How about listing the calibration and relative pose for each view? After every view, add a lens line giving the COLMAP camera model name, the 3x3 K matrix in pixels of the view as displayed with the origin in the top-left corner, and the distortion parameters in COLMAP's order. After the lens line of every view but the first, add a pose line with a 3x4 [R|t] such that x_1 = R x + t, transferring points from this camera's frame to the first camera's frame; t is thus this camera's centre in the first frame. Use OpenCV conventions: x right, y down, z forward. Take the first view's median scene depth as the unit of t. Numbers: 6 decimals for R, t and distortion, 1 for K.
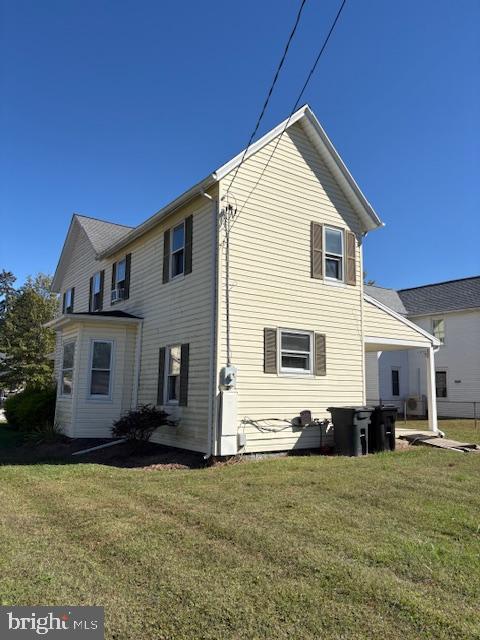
lens RADIAL K [[484.5, 0, 240.0], [0, 484.5, 320.0], [0, 0, 1]] dist [0.061283, -0.065247]
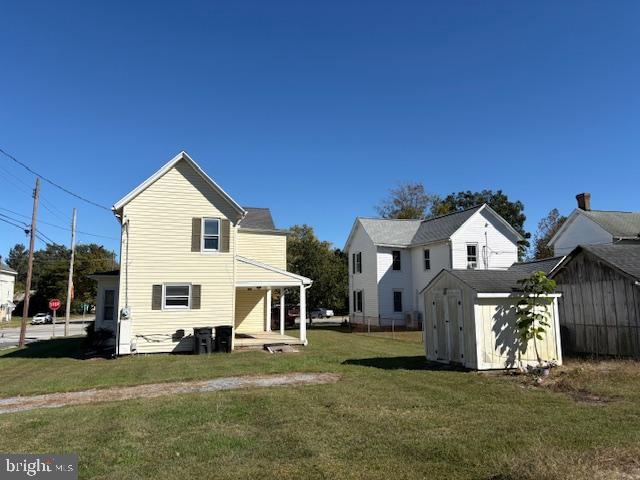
lens RADIAL K [[484.5, 0, 318.5], [0, 484.5, 239.7], [0, 0, 1]] dist [0.061283, -0.065247]
pose [[0.955443, -0.055727, -0.289867, 1.145596], [0.062939, 0.997895, 0.015611, -0.136558], [0.288387, -0.033159, 0.956940, -0.539623]]
